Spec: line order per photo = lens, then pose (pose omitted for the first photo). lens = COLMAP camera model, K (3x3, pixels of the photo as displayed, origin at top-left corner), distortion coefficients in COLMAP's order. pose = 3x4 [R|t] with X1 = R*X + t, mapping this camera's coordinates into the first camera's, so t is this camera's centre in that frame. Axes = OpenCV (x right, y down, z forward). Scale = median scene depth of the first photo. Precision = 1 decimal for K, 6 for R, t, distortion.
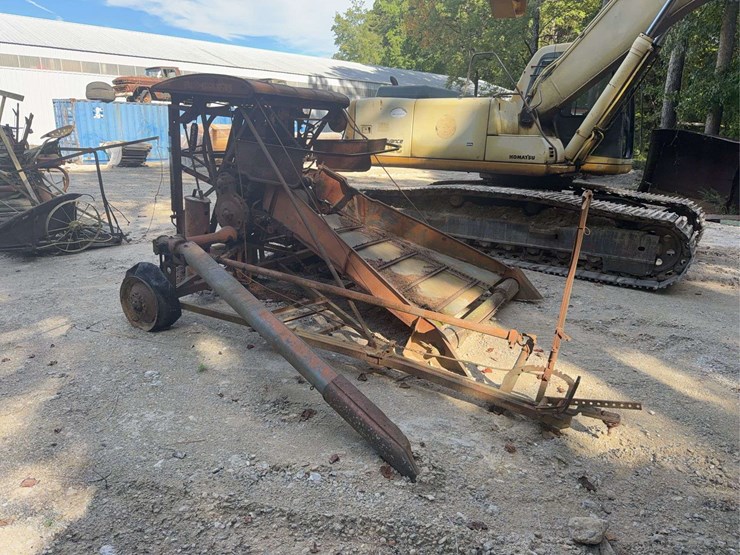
lens RADIAL K [[526.3, 0, 365.9], [0, 526.3, 277.2], [0, 0, 1]] dist [0.029855, -0.043008]
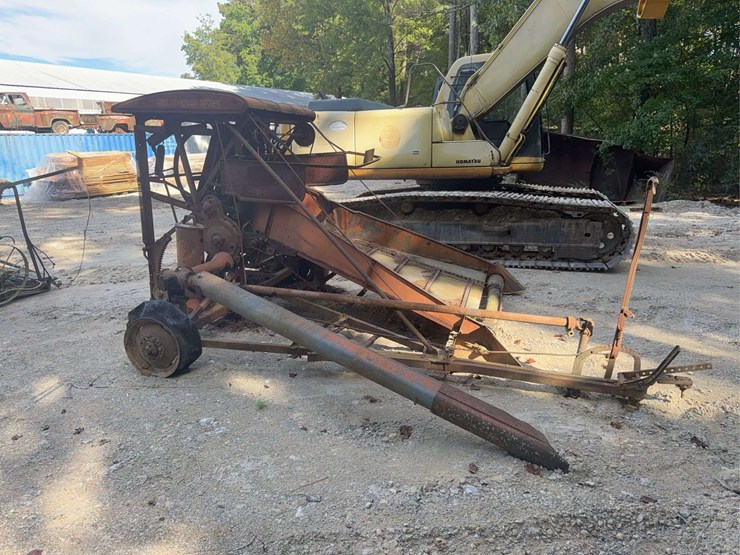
lens RADIAL K [[526.3, 0, 367.7], [0, 526.3, 277.2], [0, 0, 1]] dist [0.029855, -0.043008]
pose [[0.963977, -0.116833, 0.238954, -0.268111], [0.123844, 0.992196, -0.014486, -0.009637], [-0.235397, 0.043557, 0.970923, 0.050109]]
